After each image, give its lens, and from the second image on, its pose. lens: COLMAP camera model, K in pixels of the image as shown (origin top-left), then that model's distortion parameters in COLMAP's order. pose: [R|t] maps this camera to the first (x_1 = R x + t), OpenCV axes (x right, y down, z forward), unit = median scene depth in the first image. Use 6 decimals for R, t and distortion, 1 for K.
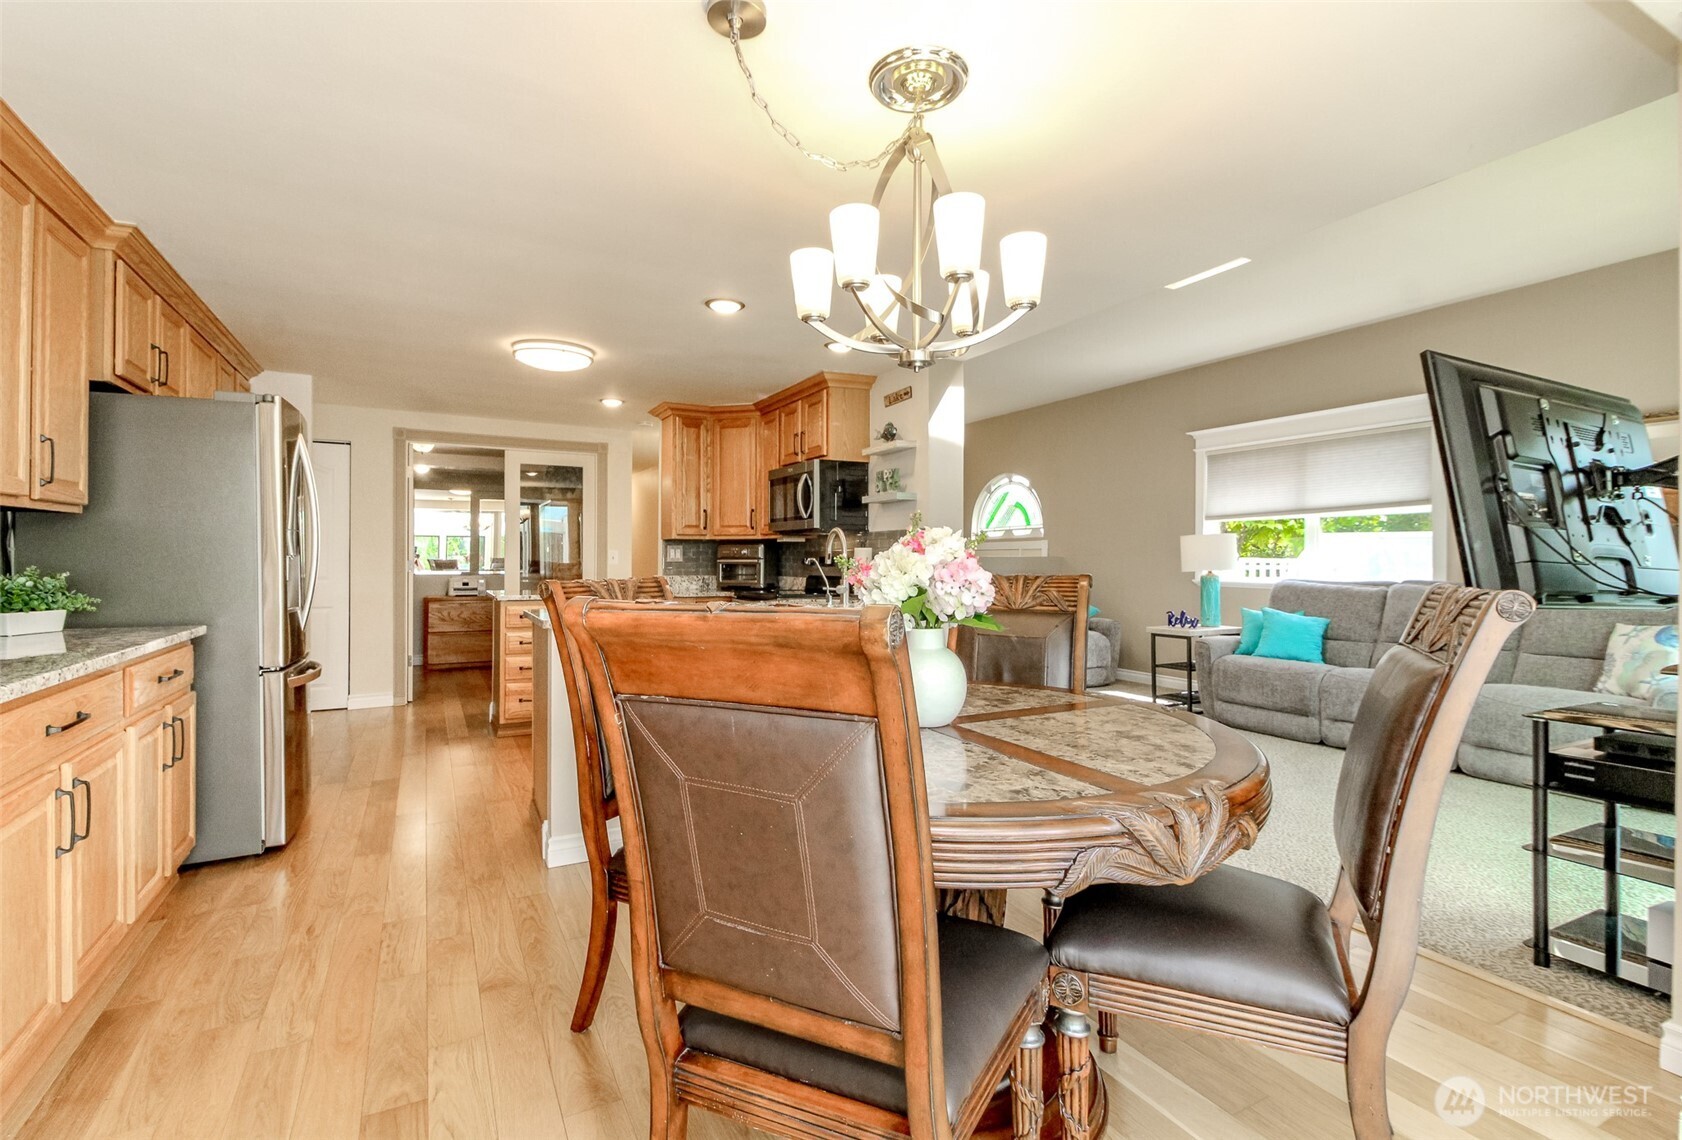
lens RADIAL K [[767.0, 0, 830.5], [0, 767.0, 559.8], [0, 0, 1]] dist [0.005378, -0.004876]
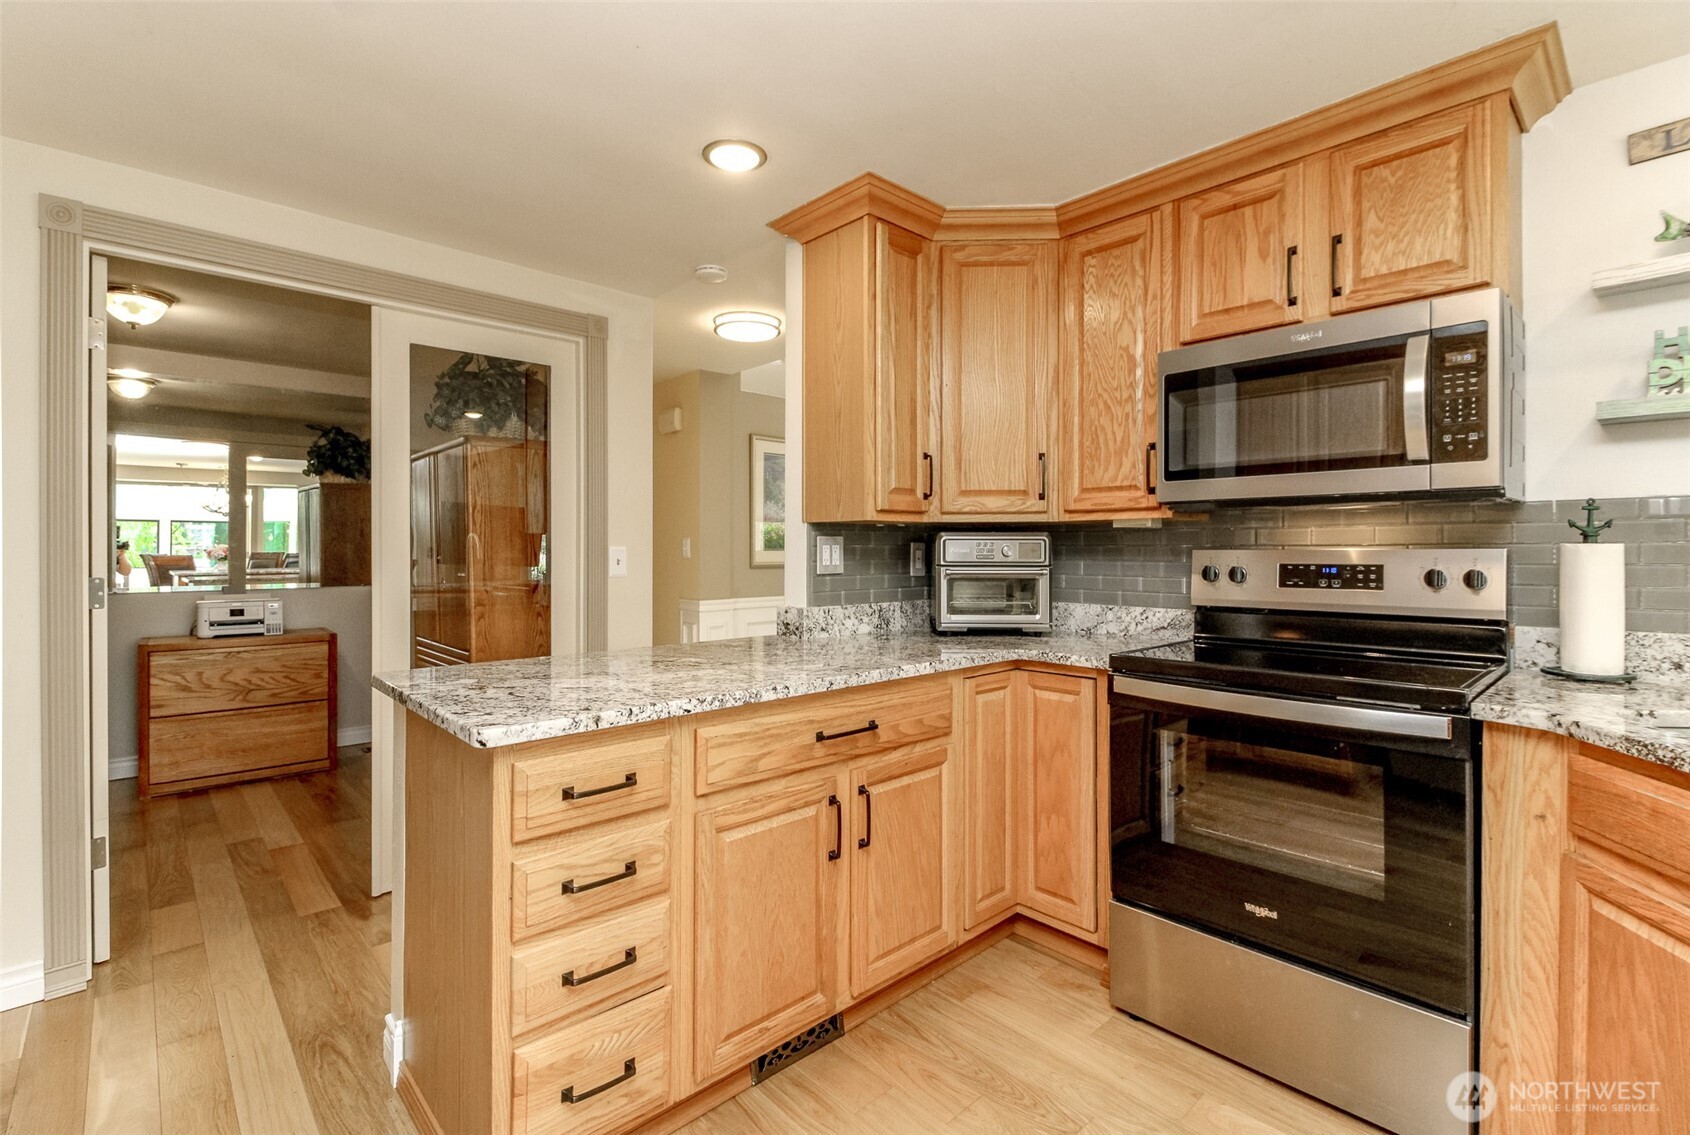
lens RADIAL K [[770.7, 0, 833.8], [0, 770.7, 551.0], [0, 0, 1]] dist [0.005378, -0.004876]
pose [[0.968047, -0.005779, 0.250702, -0.310904], [0.005120, 0.999982, 0.003281, -0.011718], [-0.250717, -0.001892, 0.968059, 0.575143]]
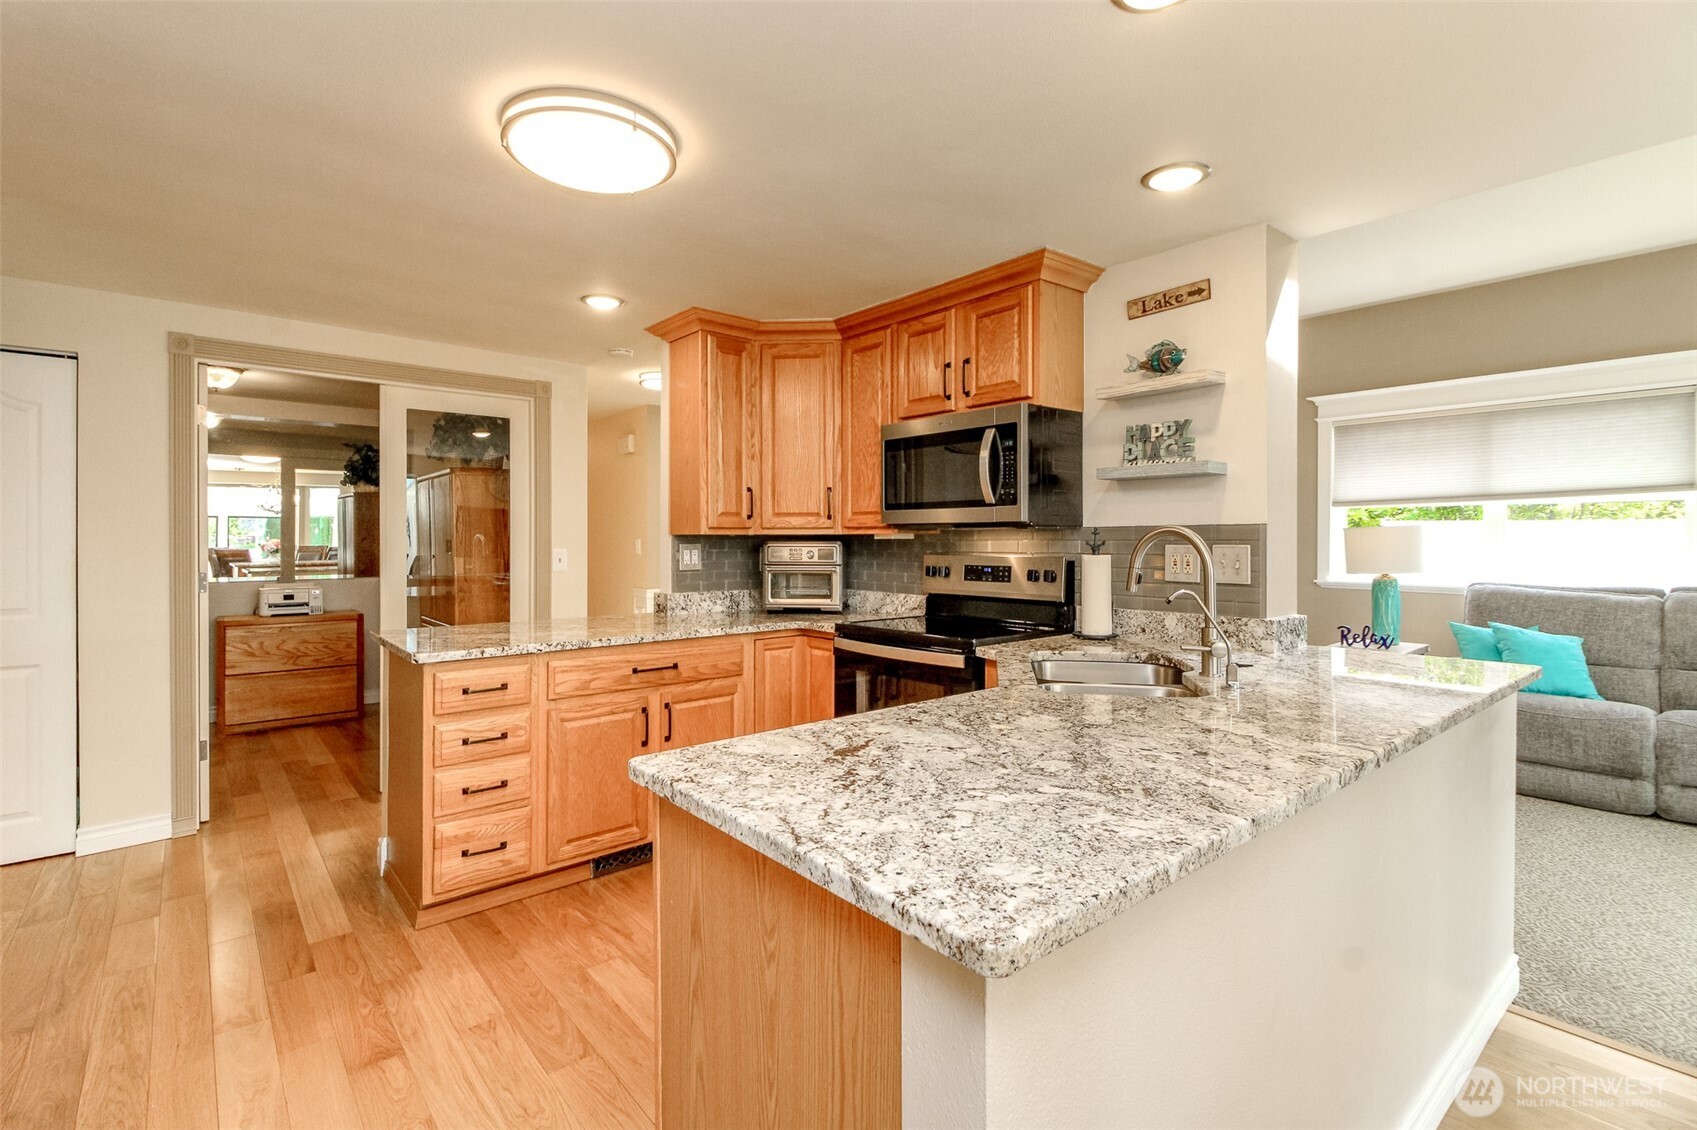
lens RADIAL K [[770.9, 0, 834.3], [0, 770.9, 543.1], [0, 0, 1]] dist [0.005780, -0.003391]
pose [[0.977376, -0.005377, 0.211442, -0.221056], [0.004421, 0.999978, 0.004992, -0.022088], [-0.211464, -0.003944, 0.977378, 0.357963]]
